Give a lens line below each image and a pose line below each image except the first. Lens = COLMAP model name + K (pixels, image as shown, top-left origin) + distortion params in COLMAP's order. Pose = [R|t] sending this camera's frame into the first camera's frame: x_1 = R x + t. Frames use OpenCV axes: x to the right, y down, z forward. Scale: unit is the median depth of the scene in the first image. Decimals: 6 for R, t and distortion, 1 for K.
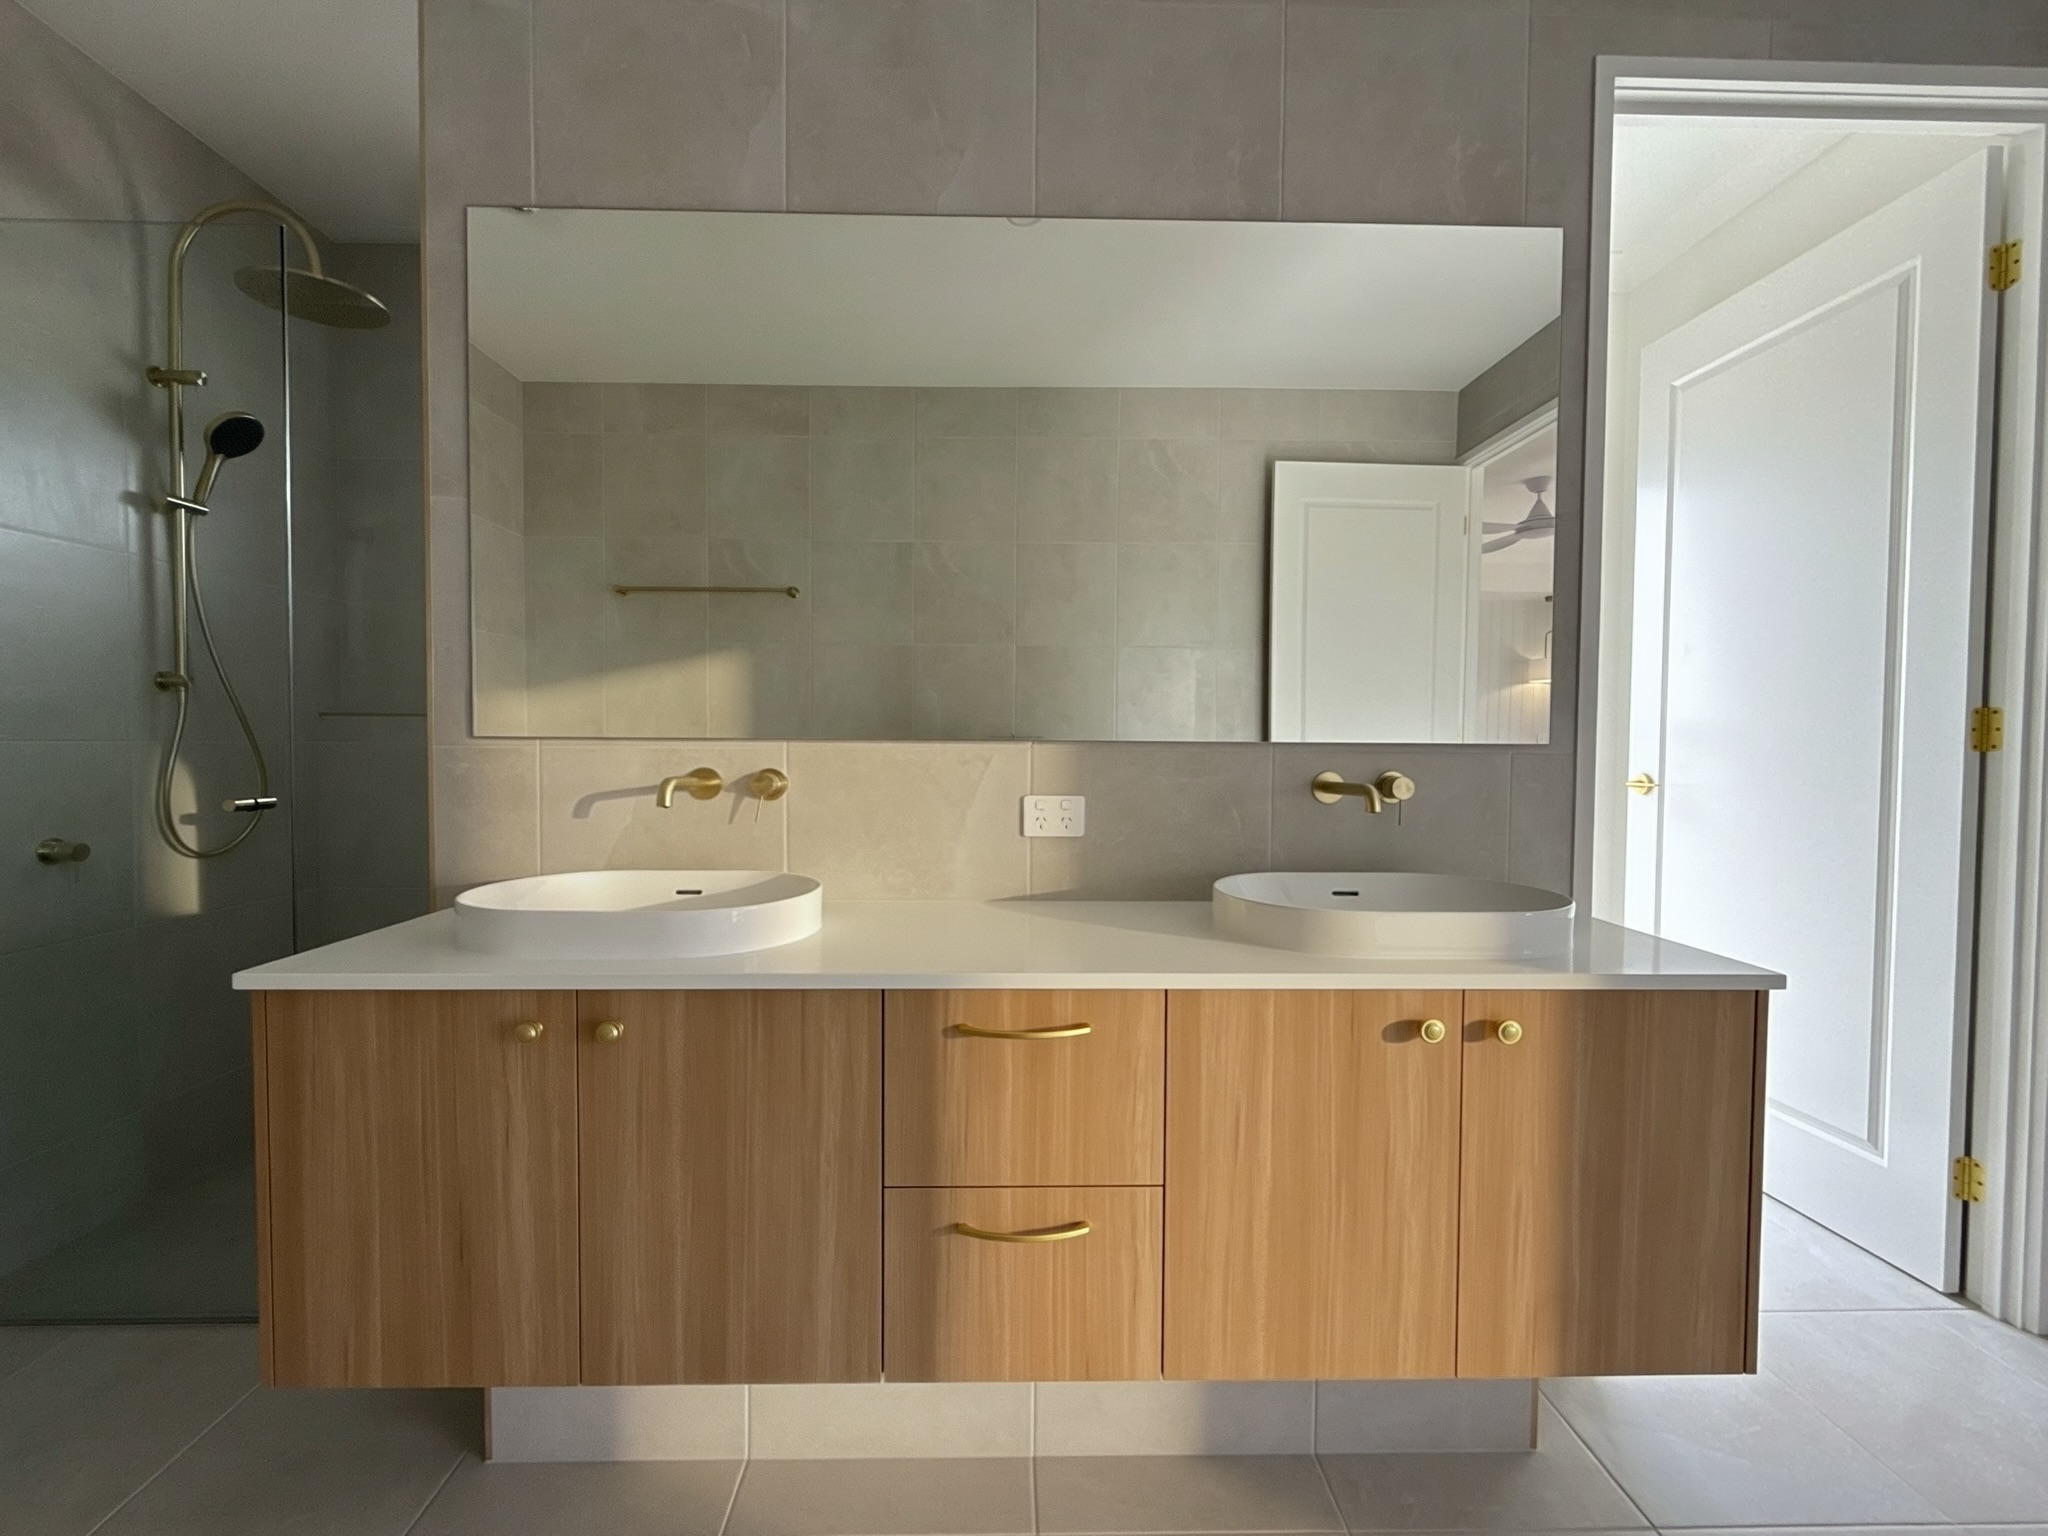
lens RADIAL K [[820.0, 0, 1024.0], [0, 820.0, 768.0], [0, 0, 1]] dist [0.001602, 0.000144]
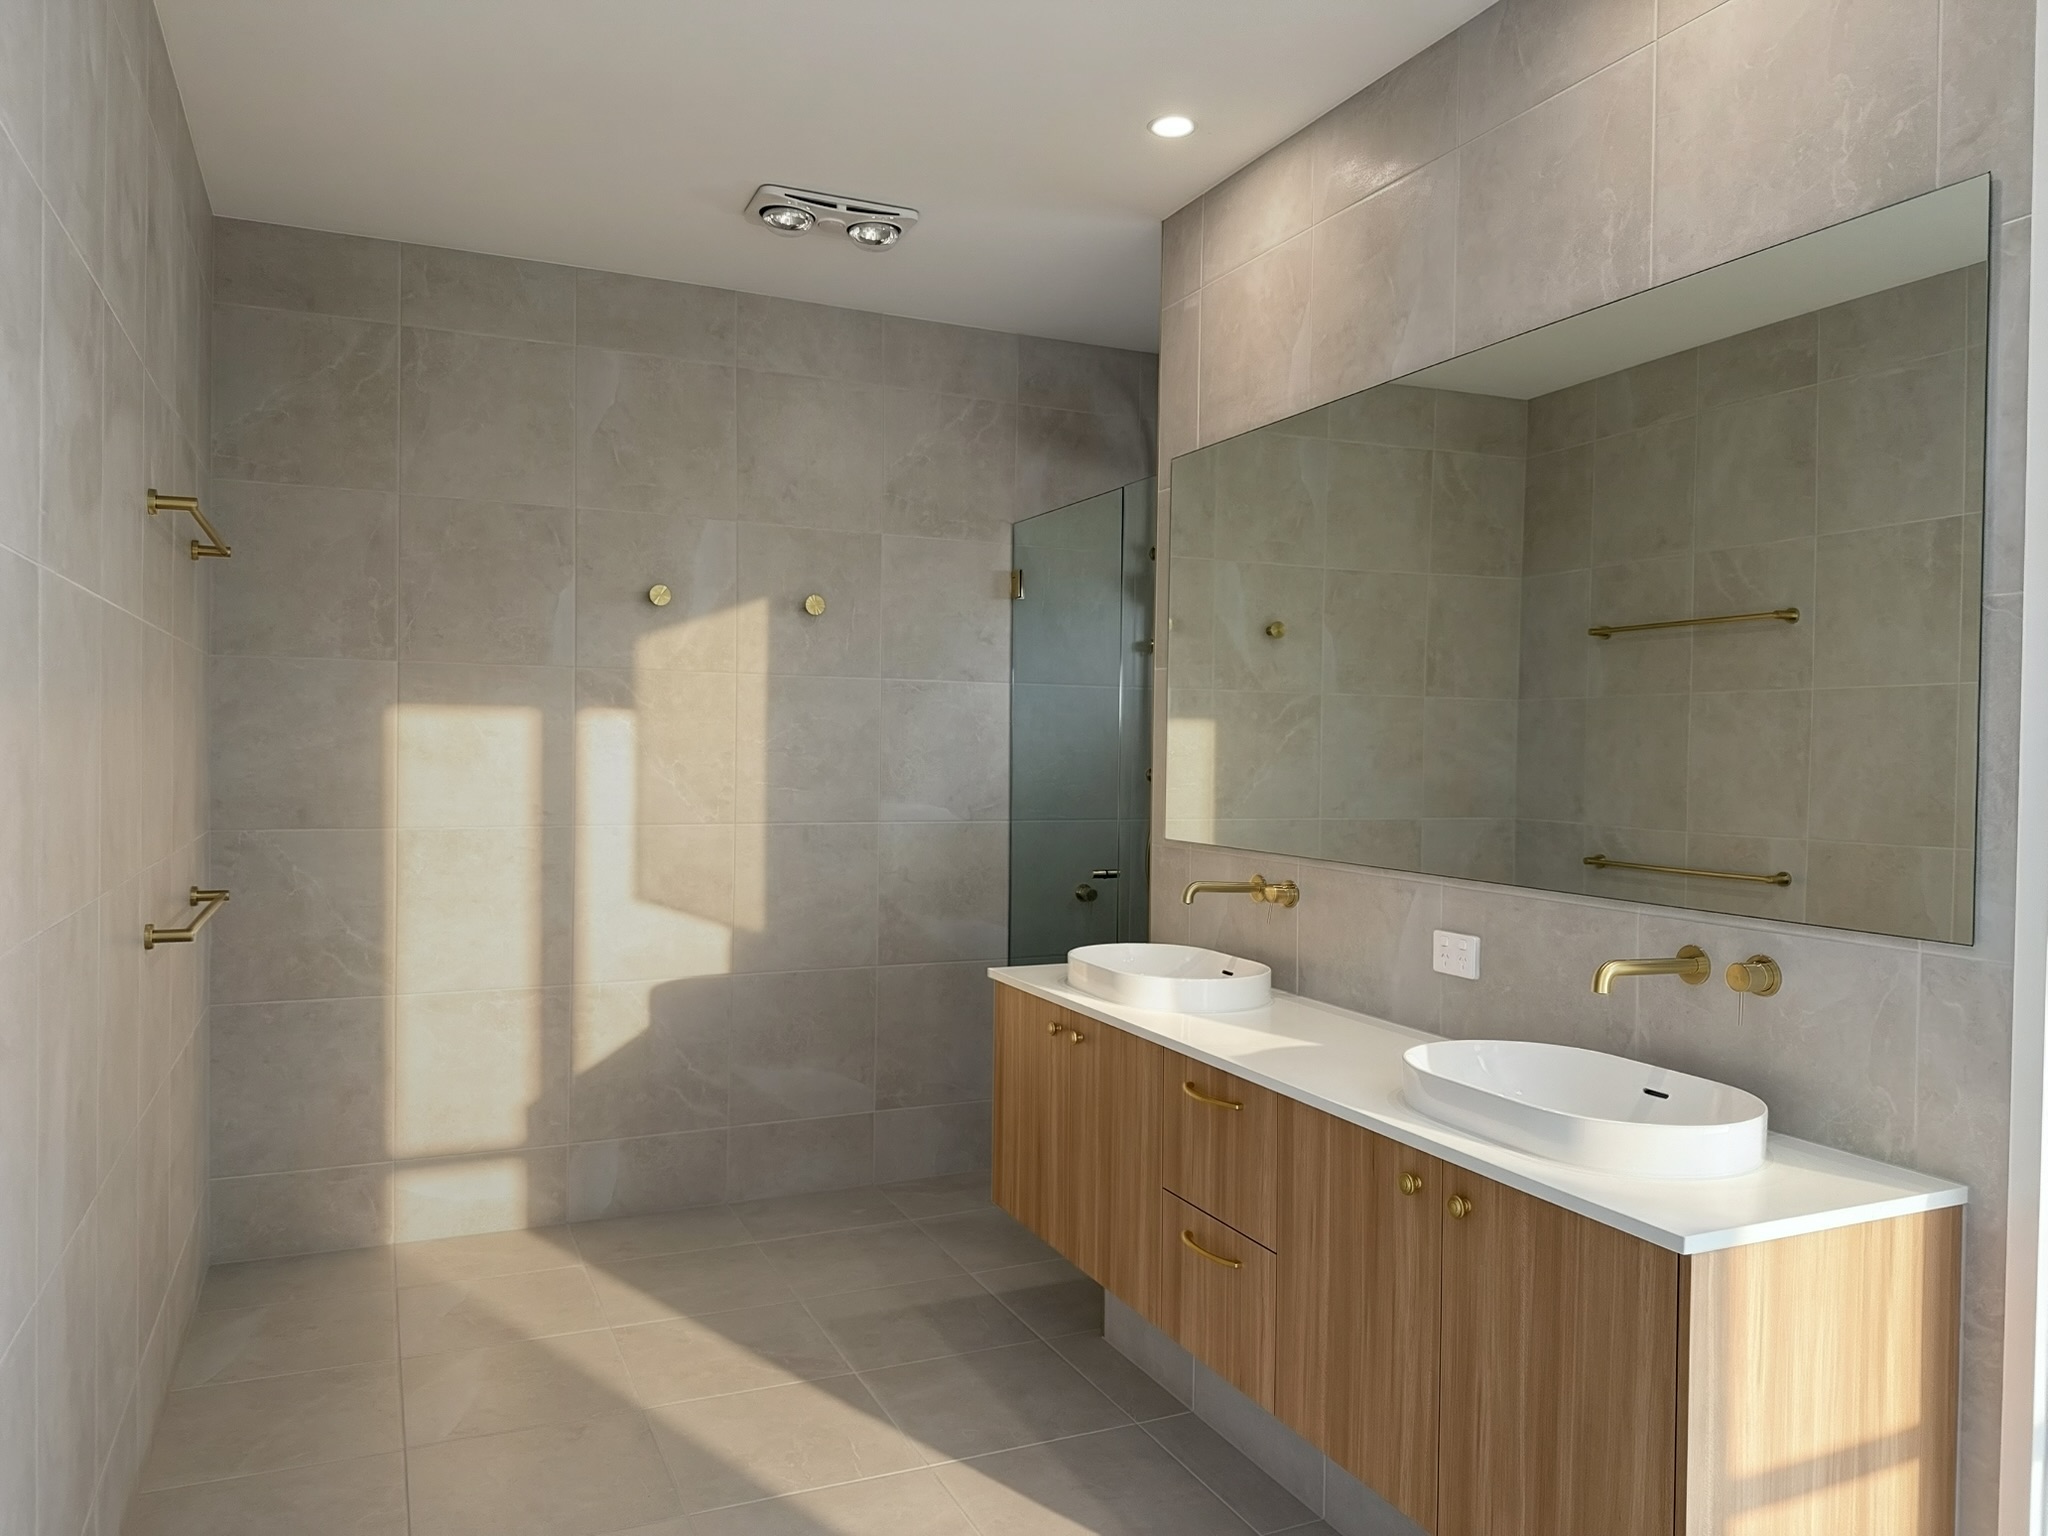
lens RADIAL K [[1420.5, 0, 1024.0], [0, 1420.5, 768.0], [0, 0, 1]] dist [0.051833, -0.088438]
pose [[0.387996, 0.013643, -0.921560, 1.439538], [-0.040434, 0.999180, -0.002231, -0.143217], [0.920774, 0.038128, 0.388229, -0.150260]]
